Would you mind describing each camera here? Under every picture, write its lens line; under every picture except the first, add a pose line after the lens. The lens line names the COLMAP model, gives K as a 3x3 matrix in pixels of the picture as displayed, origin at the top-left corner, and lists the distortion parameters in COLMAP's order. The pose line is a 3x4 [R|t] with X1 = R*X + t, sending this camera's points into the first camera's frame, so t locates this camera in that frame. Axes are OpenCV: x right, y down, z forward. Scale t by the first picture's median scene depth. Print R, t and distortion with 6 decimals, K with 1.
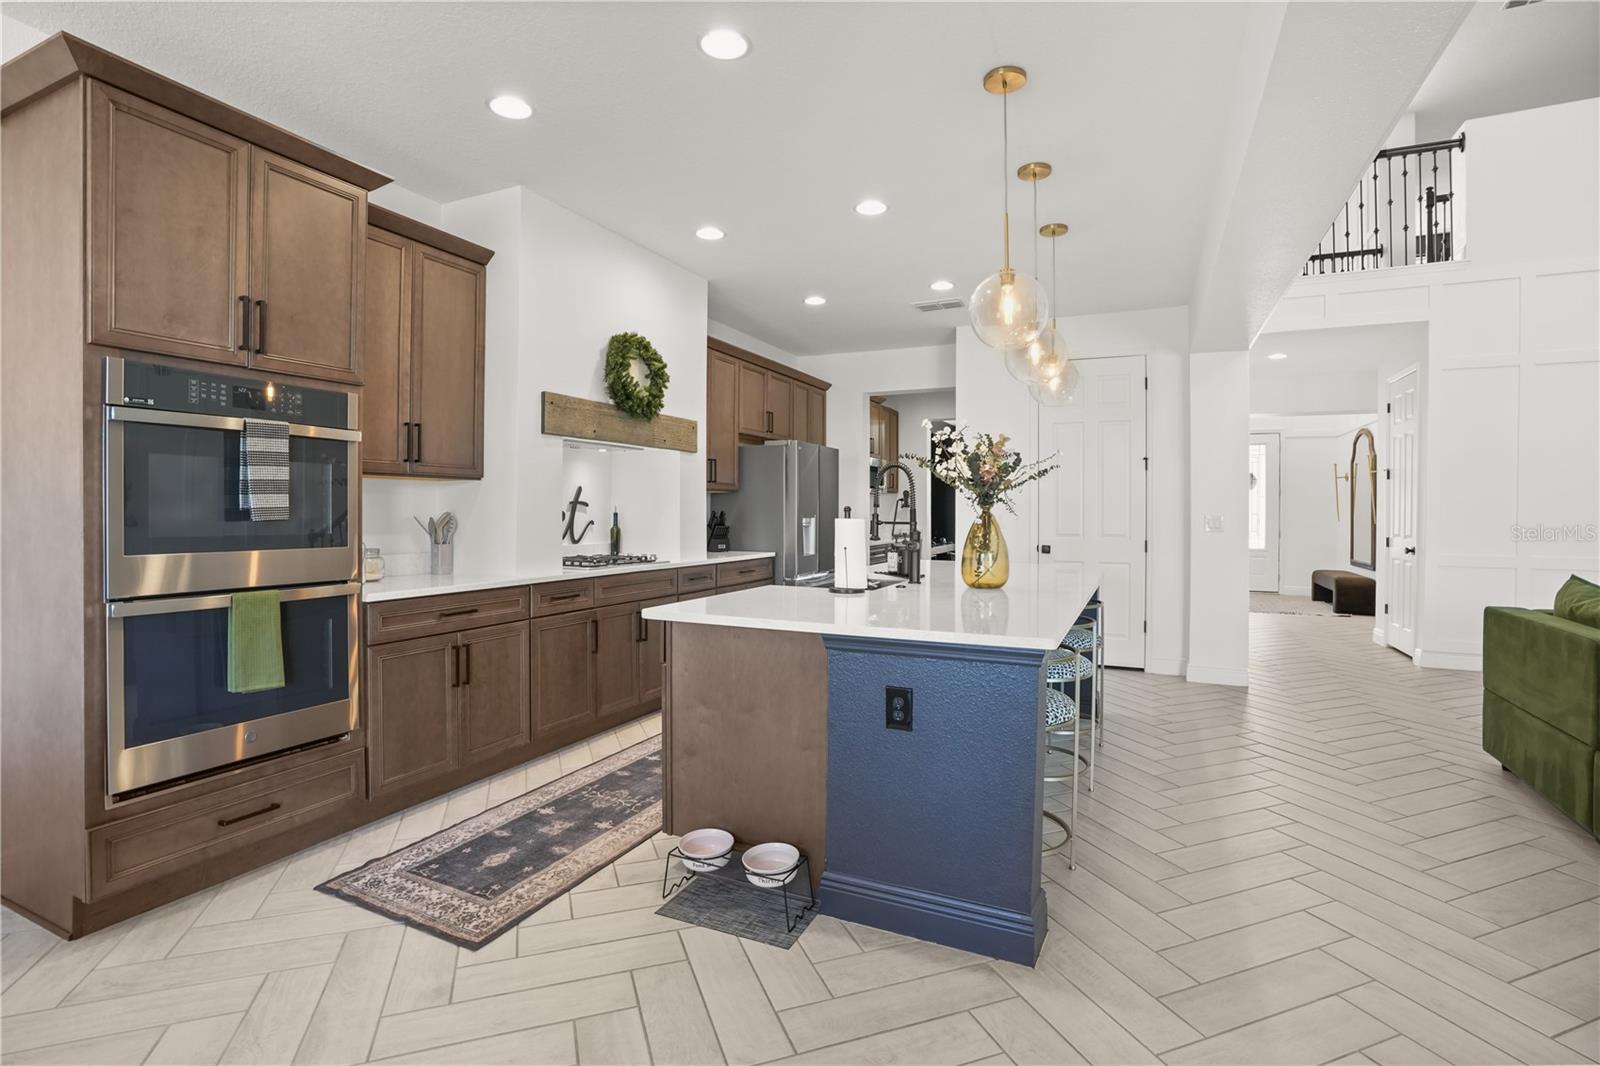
lens RADIAL K [[757.0, 0, 801.1], [0, 757.0, 509.3], [0, 0, 1]] dist [-0.016867, 0.003058]
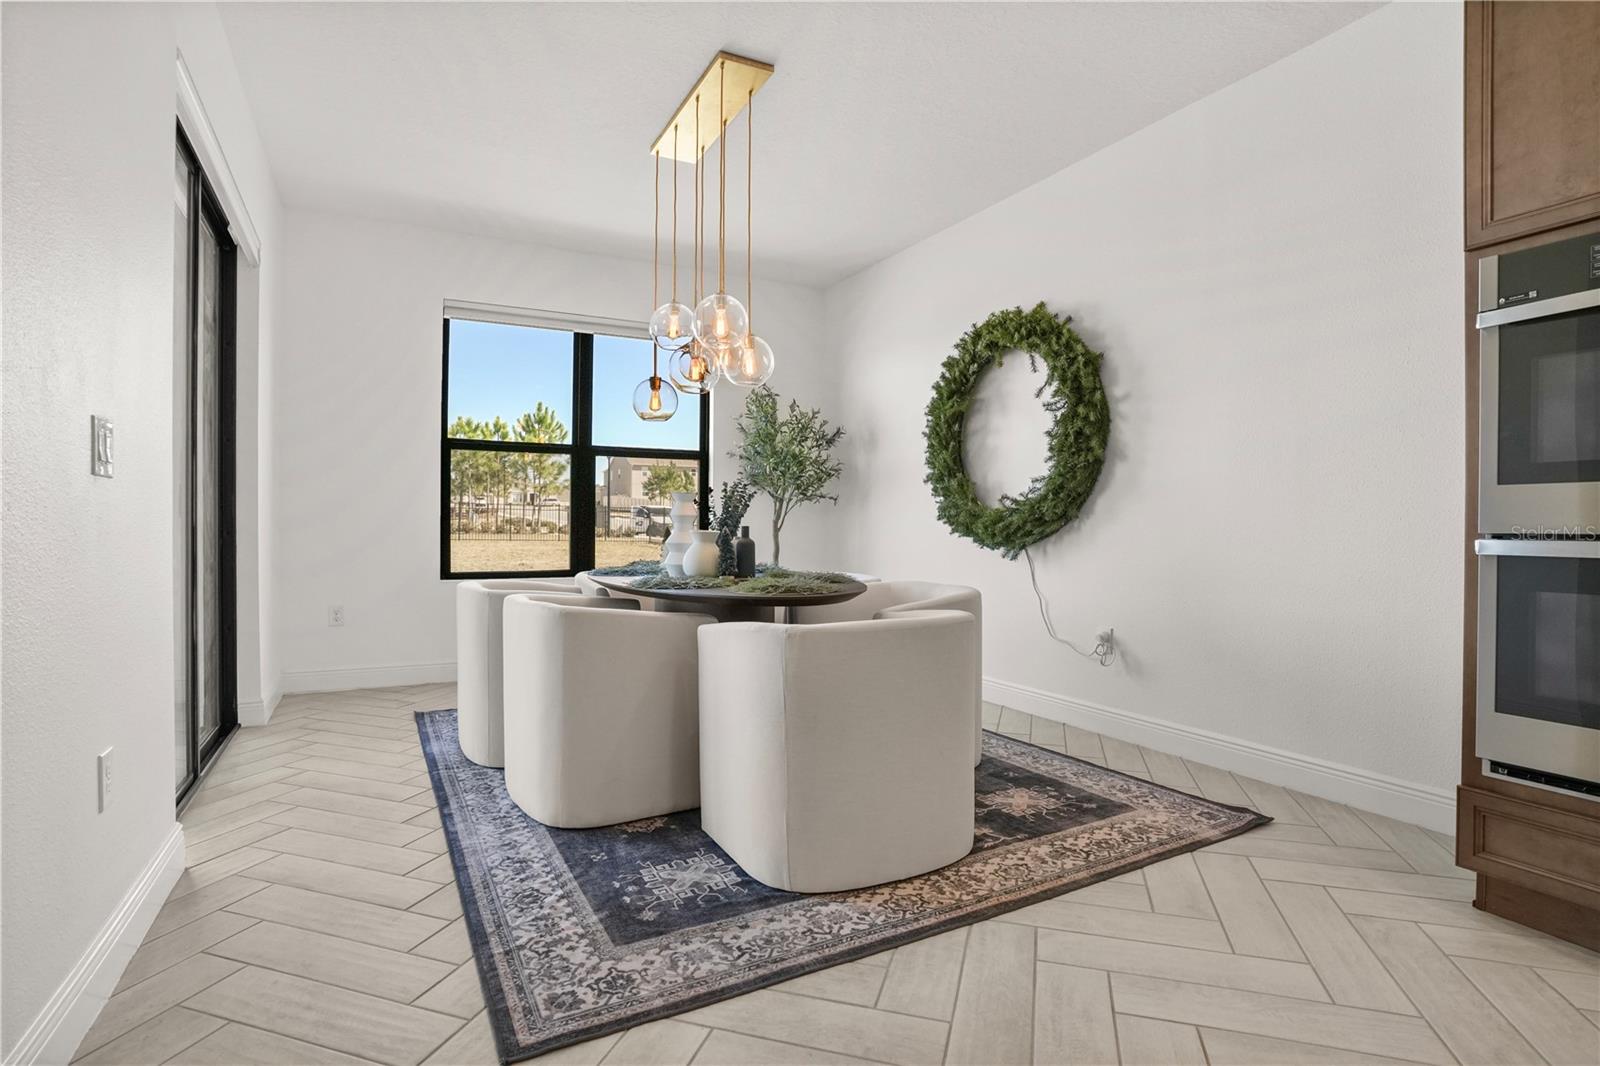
lens RADIAL K [[777.7, 0, 837.8], [0, 777.7, 533.1], [0, 0, 1]] dist [-0.032292, -0.000403]
pose [[-0.547773, -0.003884, -0.836618, 0.127731], [-0.006125, 0.999981, -0.000632, 0.069433], [0.836604, 0.004778, -0.547787, 0.478745]]
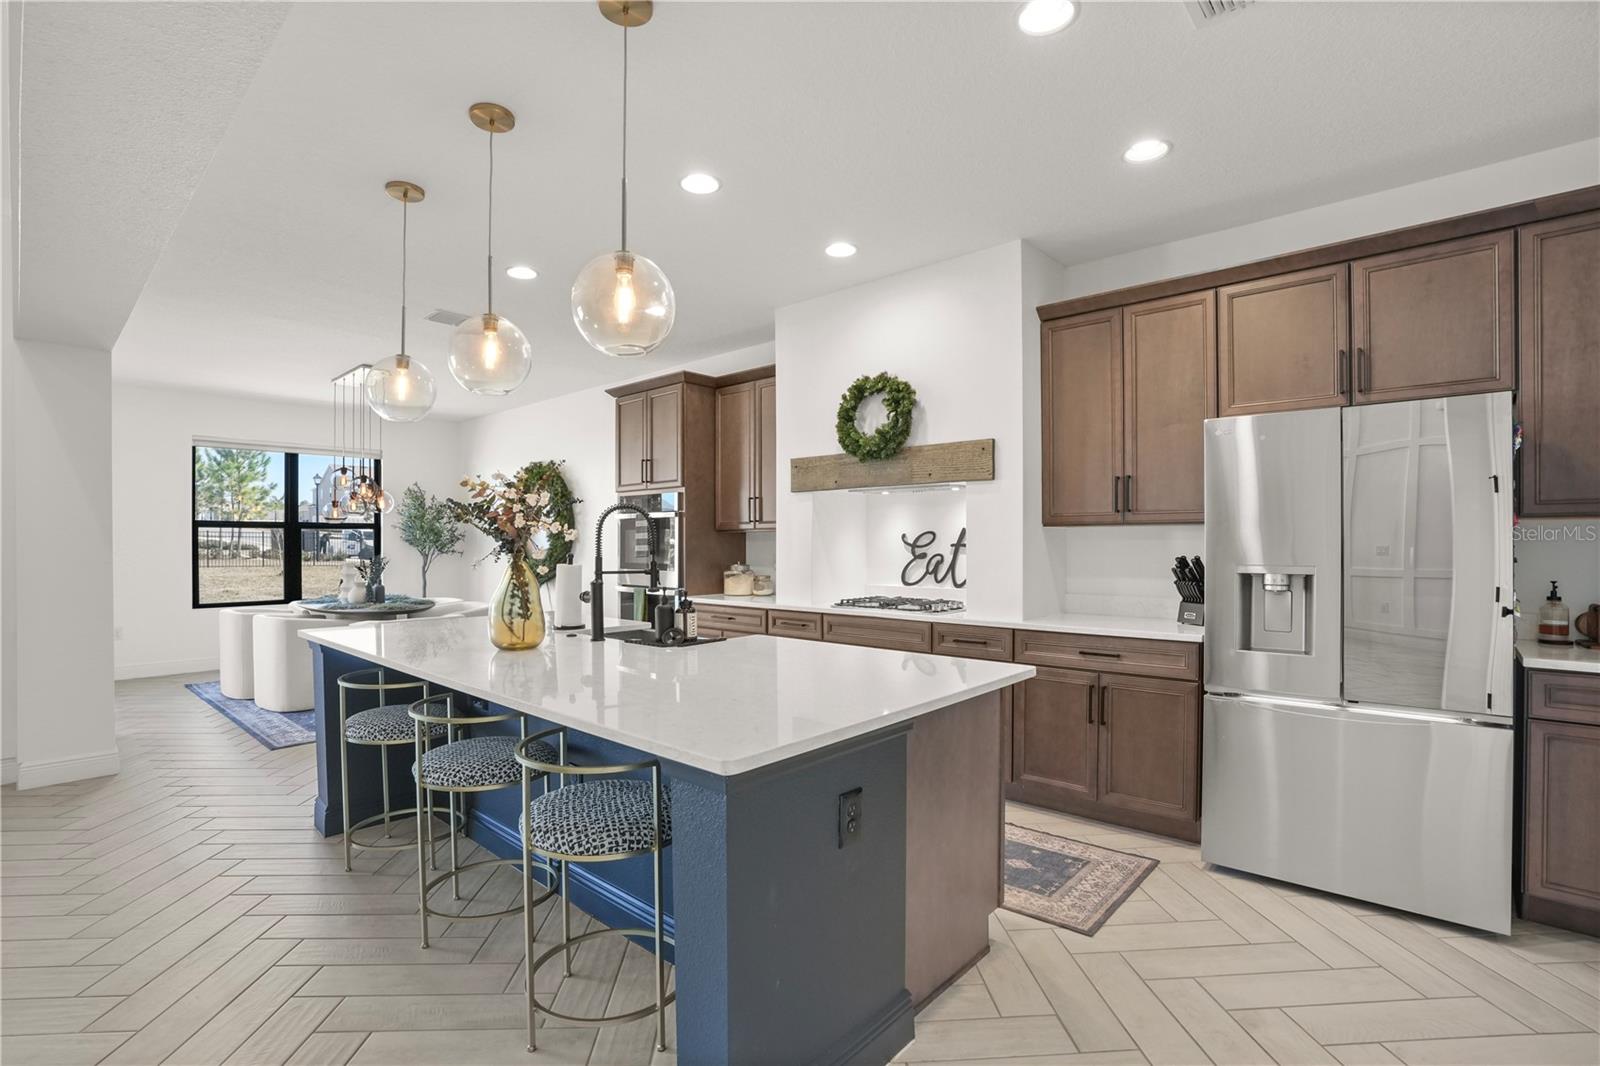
lens RADIAL K [[757.0, 0, 801.0], [0, 757.0, 551.8], [0, 0, 1]] dist [-0.016867, 0.003058]
pose [[-0.293884, 0.008028, -0.955807, 0.859272], [0.003318, 0.999967, 0.007379, -0.010200], [0.955835, -0.001003, -0.293901, 1.376093]]
